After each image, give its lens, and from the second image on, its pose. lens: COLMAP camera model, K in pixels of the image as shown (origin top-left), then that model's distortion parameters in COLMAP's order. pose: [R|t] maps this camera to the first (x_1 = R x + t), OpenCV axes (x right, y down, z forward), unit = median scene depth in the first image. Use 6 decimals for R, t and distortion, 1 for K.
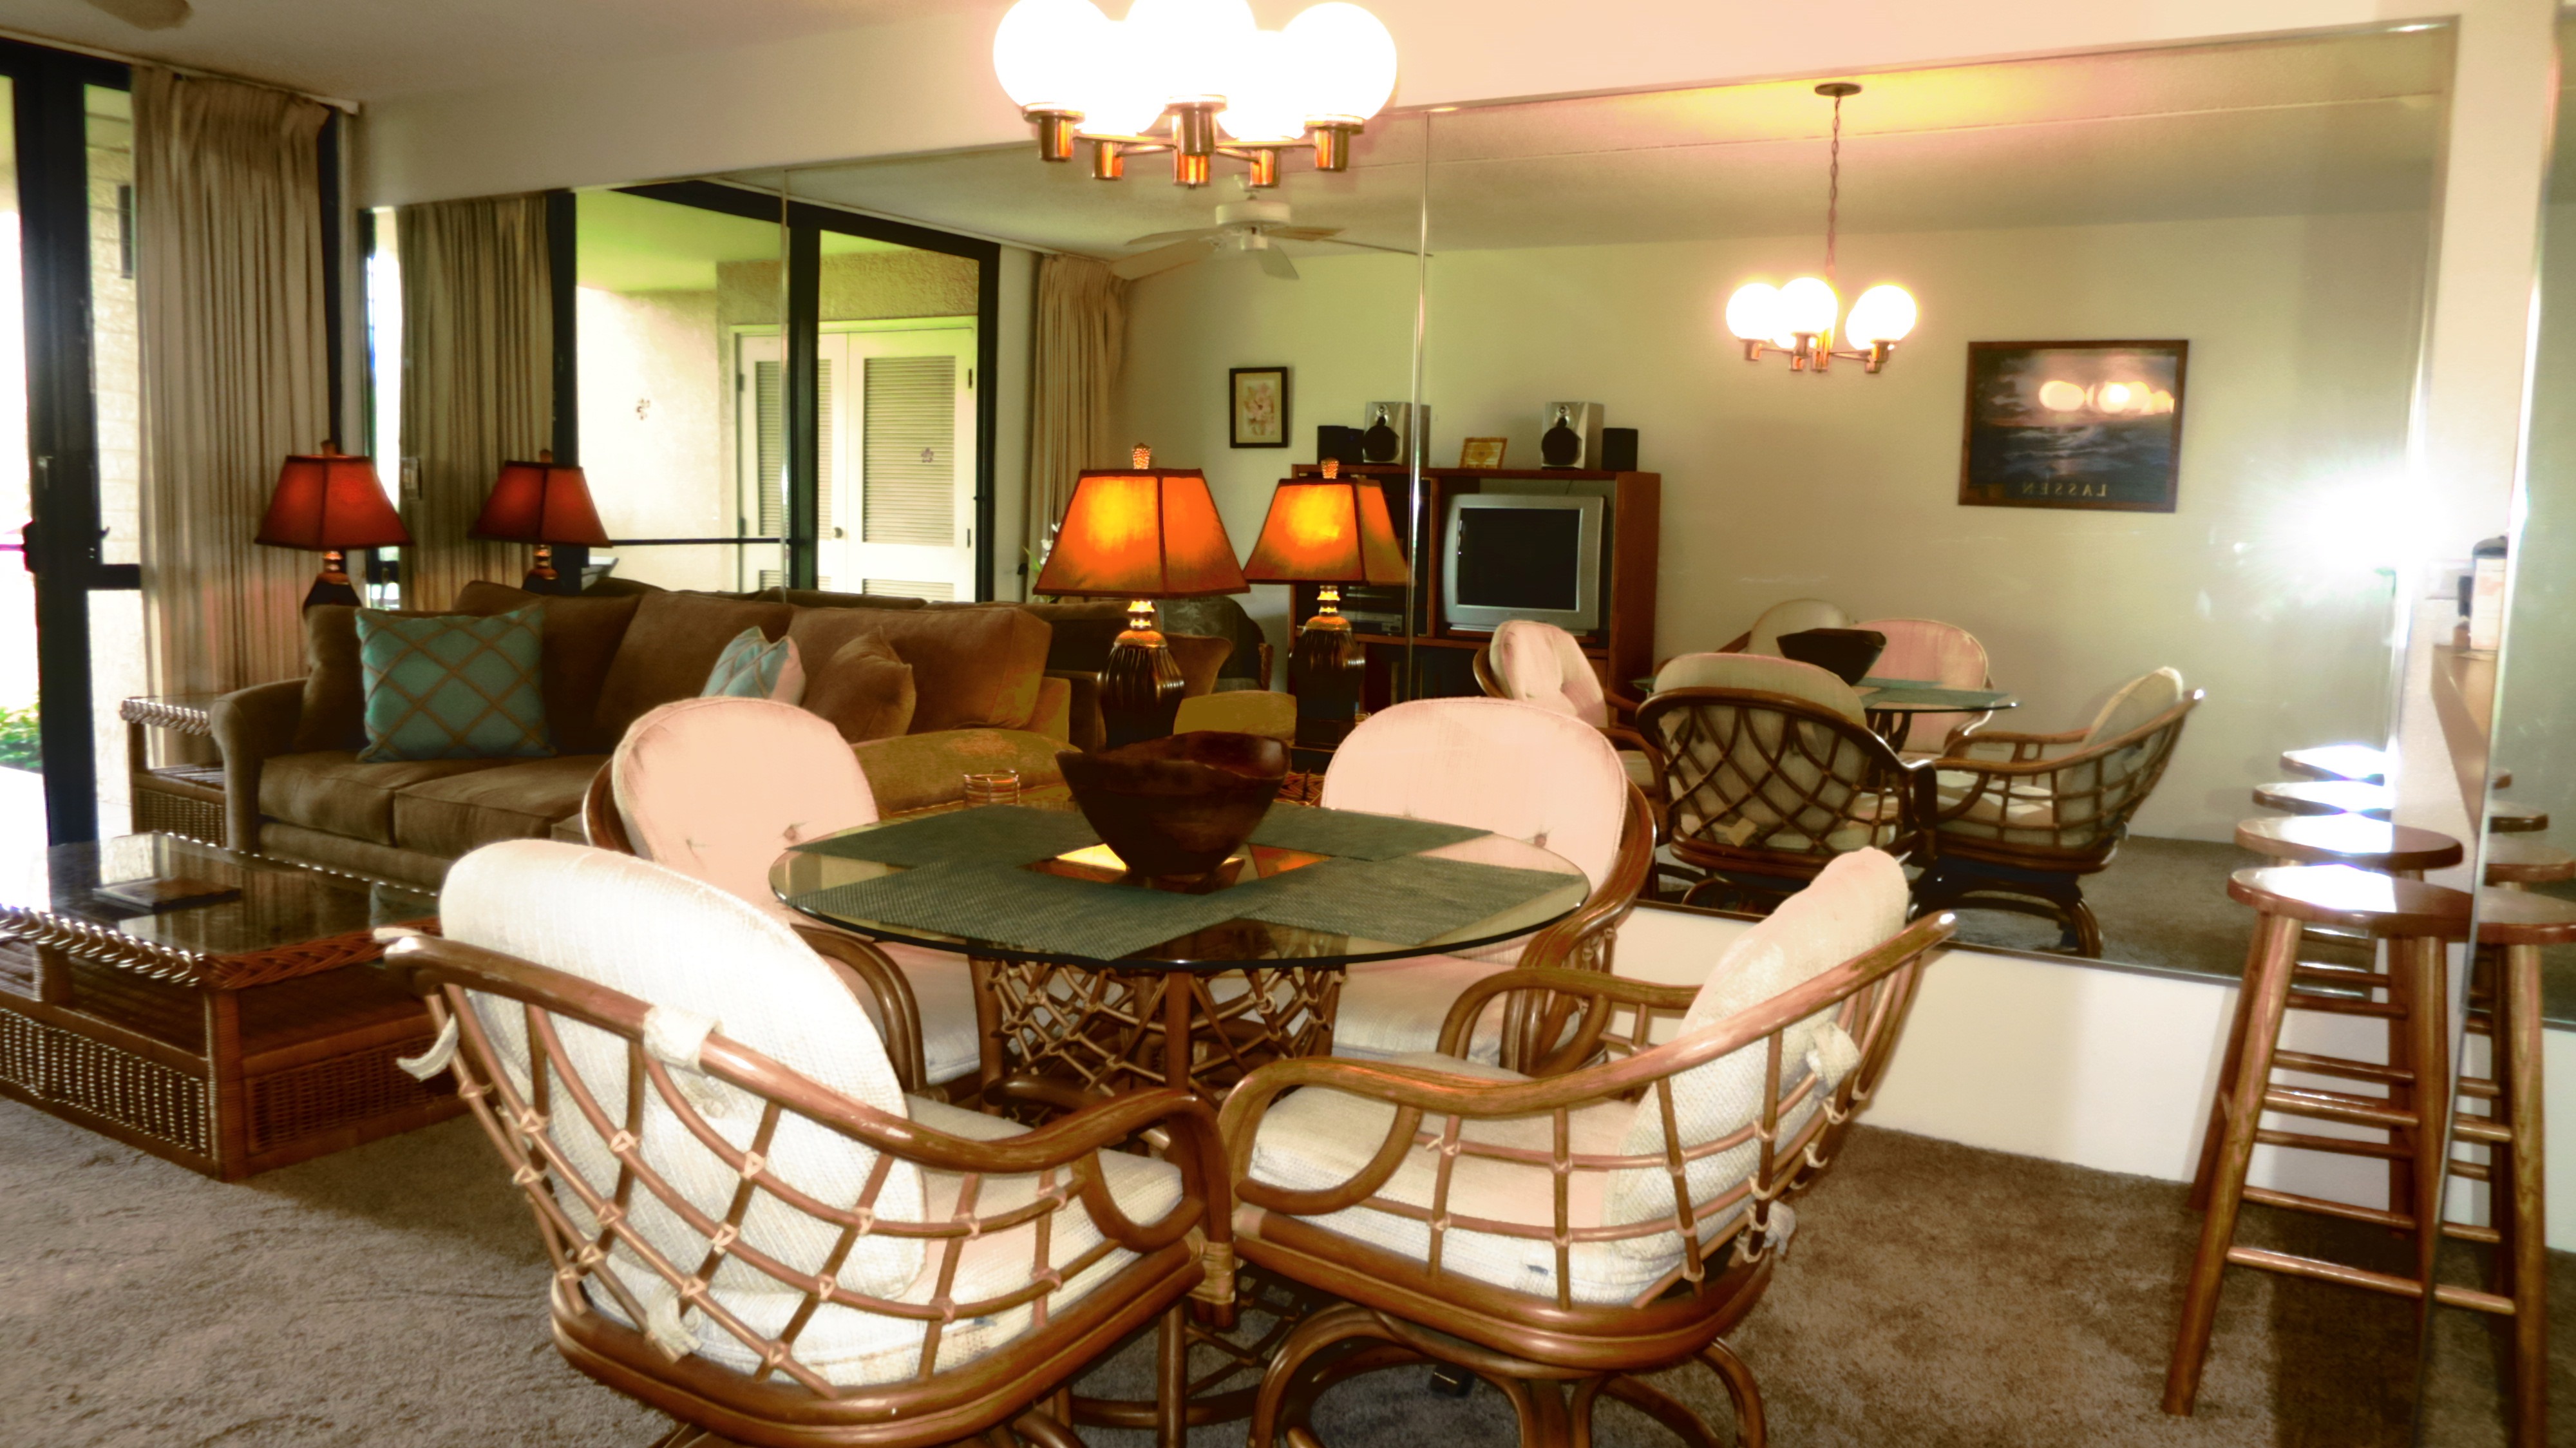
lens RADIAL K [[1918.8, 0, 1288.0], [0, 1918.8, 724.0], [0, 0, 1]] dist [-0.031013, -0.001398]
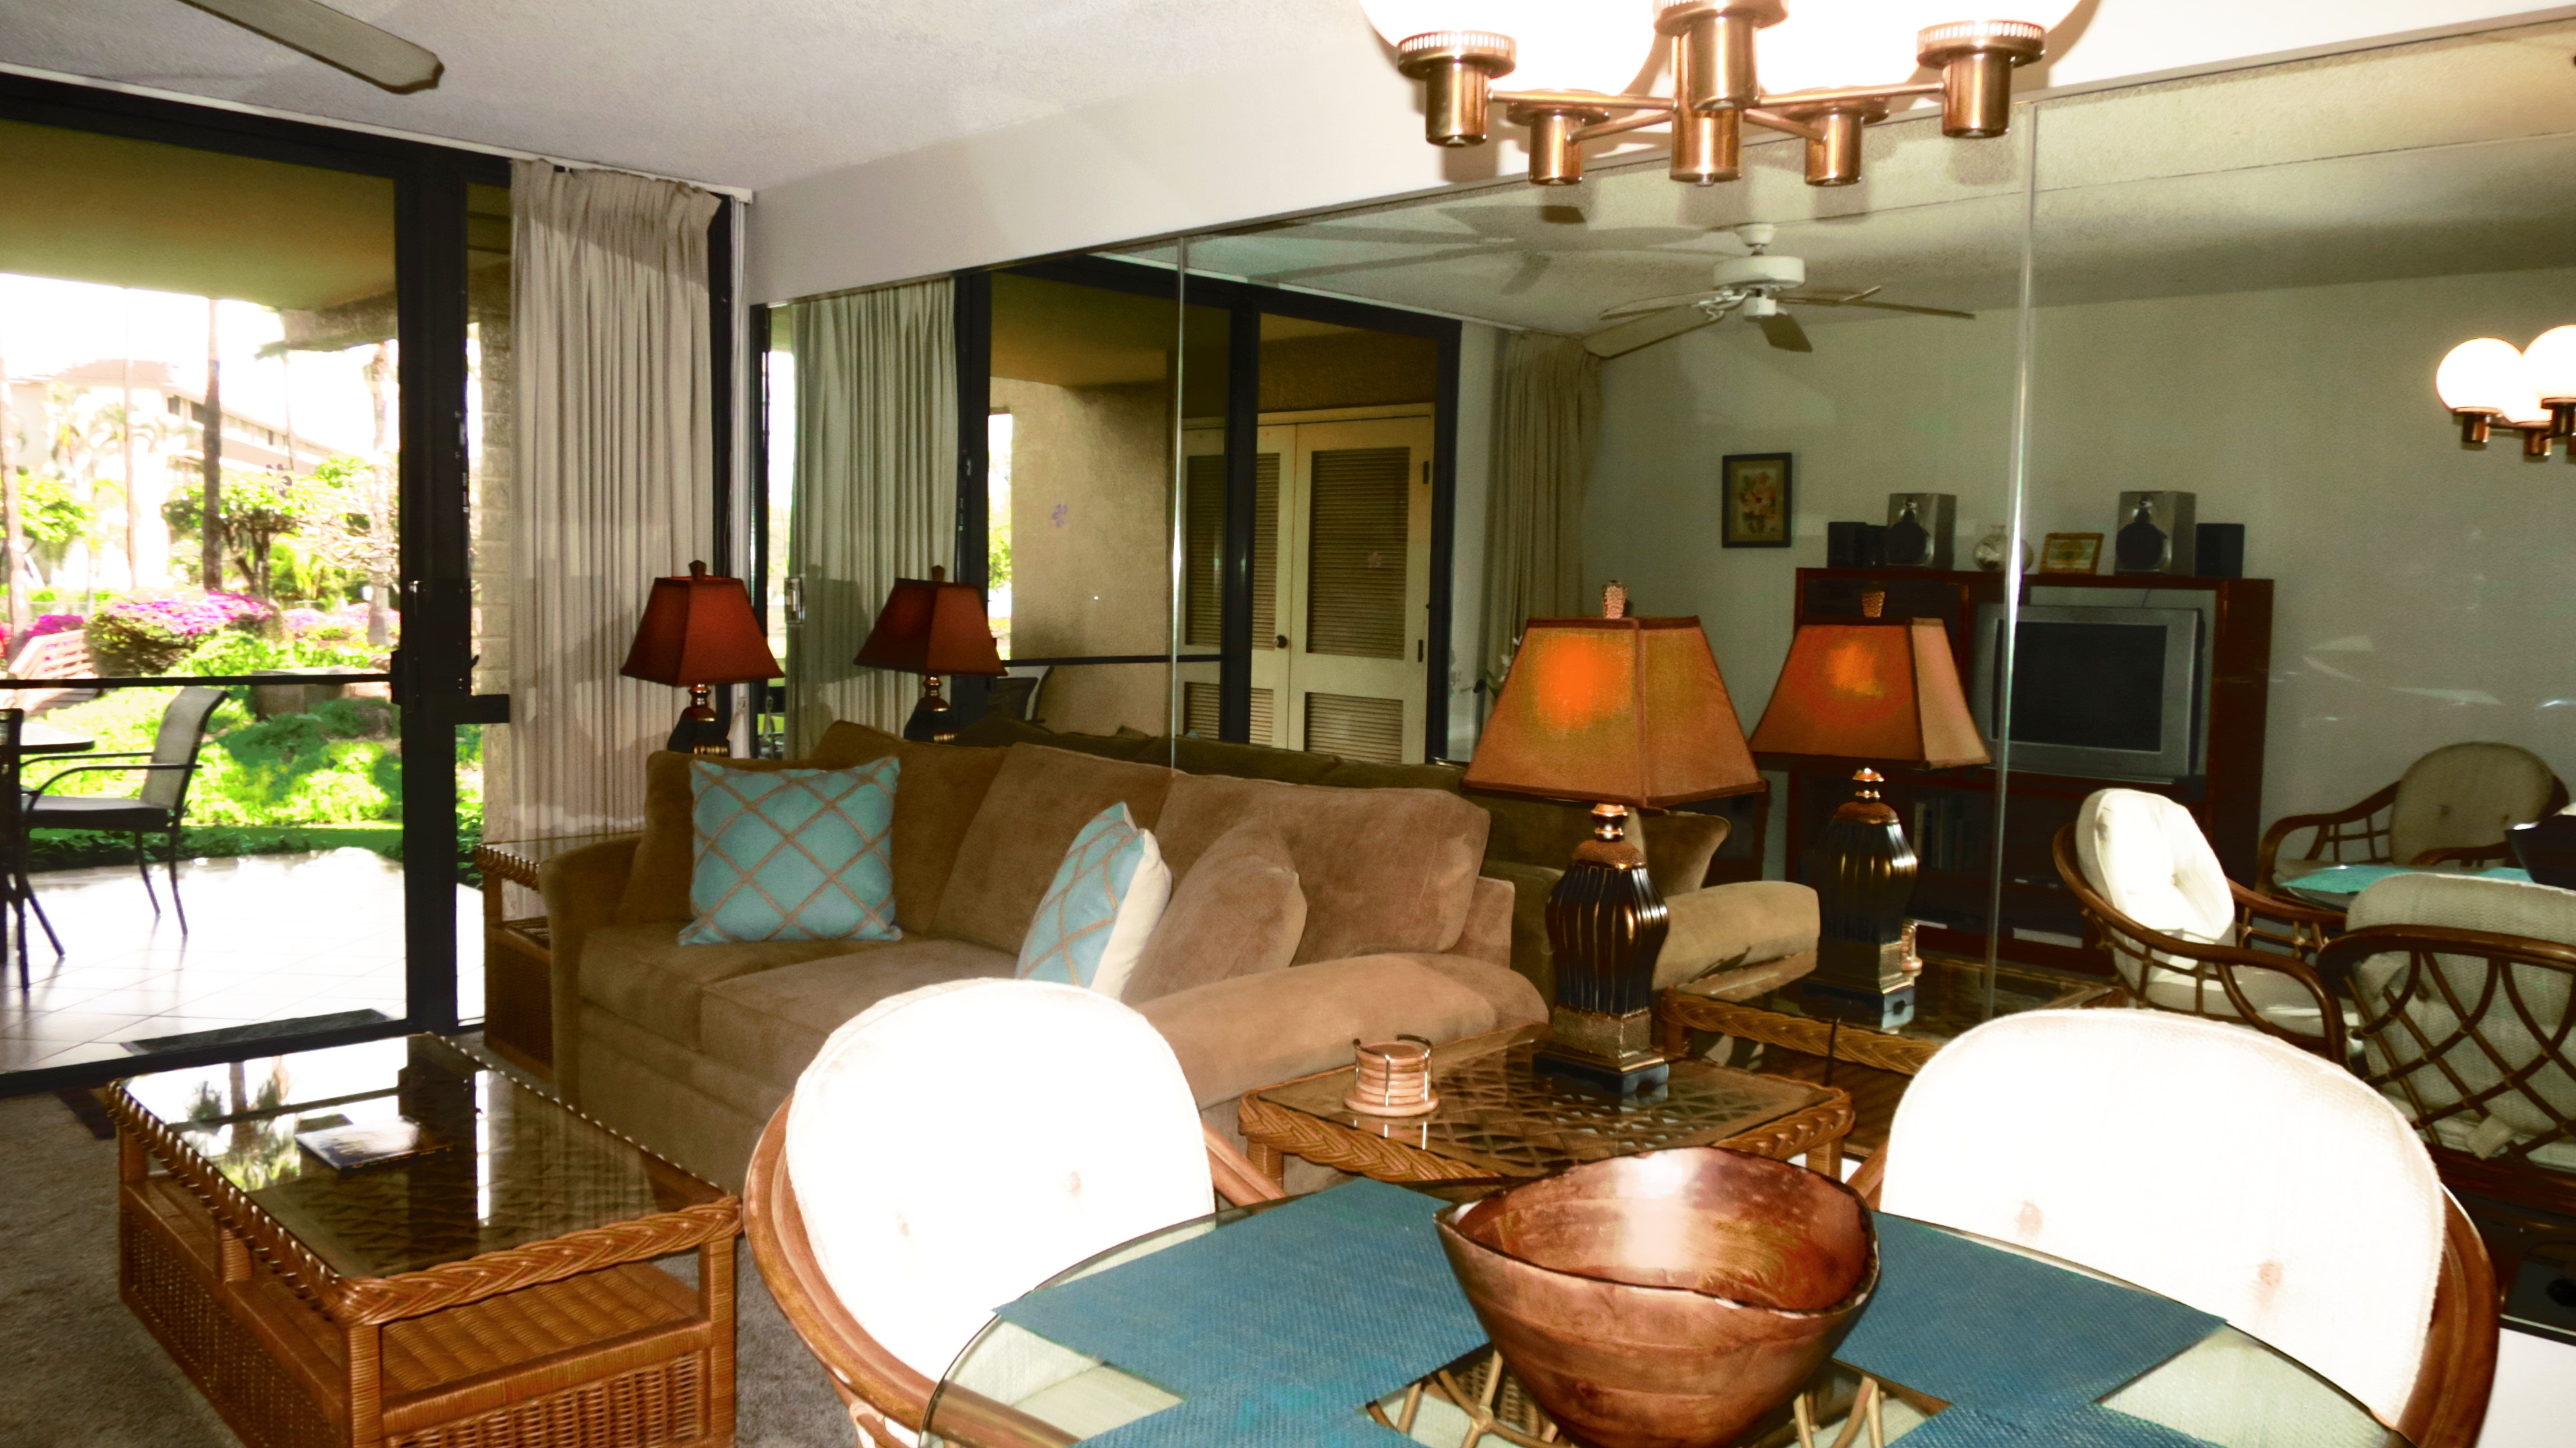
lens RADIAL K [[1826.5, 0, 1277.0], [0, 1826.5, 728.7], [0, 0, 1]] dist [-0.063684, 0.017862]
pose [[0.965771, 0.018593, -0.258731, -0.016617], [-0.026355, 0.999300, -0.026564, -0.053967], [0.258056, 0.032474, 0.965584, 0.242586]]
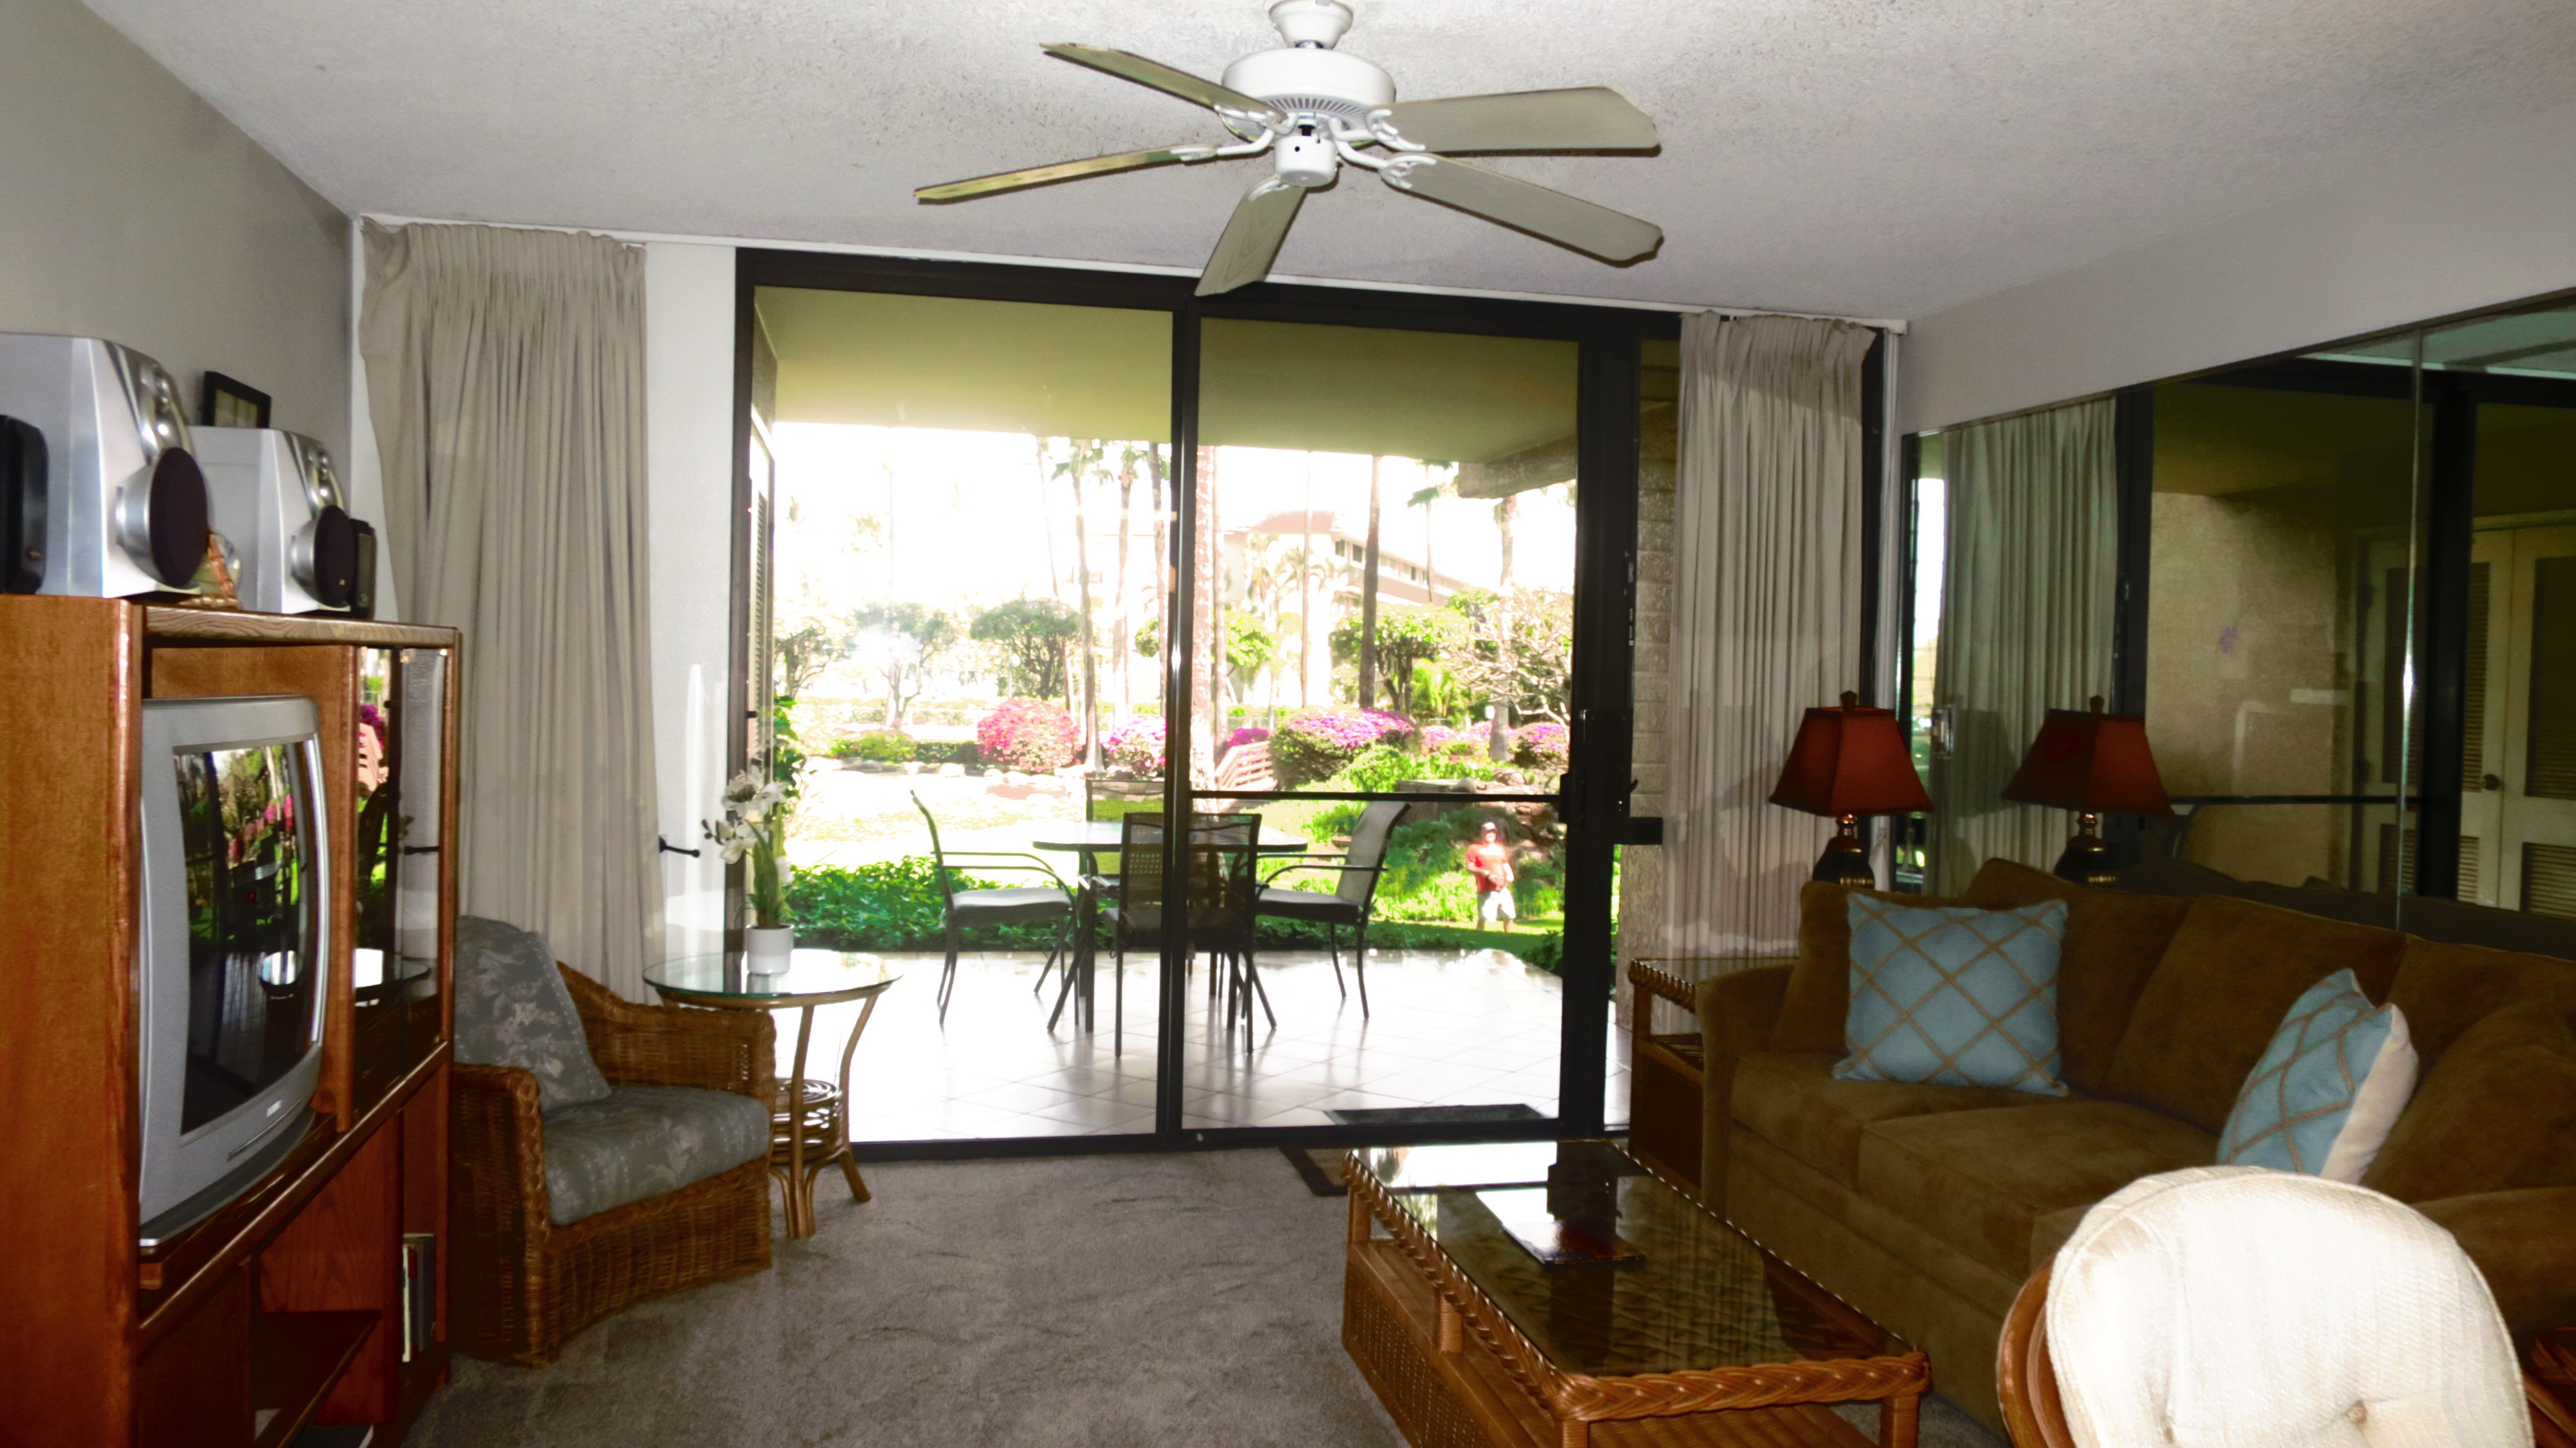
lens RADIAL K [[1826.5, 0, 1277.0], [0, 1826.5, 728.7], [0, 0, 1]] dist [-0.063684, 0.017862]
pose [[0.669796, 0.010896, -0.742465, -0.047033], [-0.082680, 0.994769, -0.059989, -0.057212], [0.737928, 0.101568, 0.667193, 0.225195]]
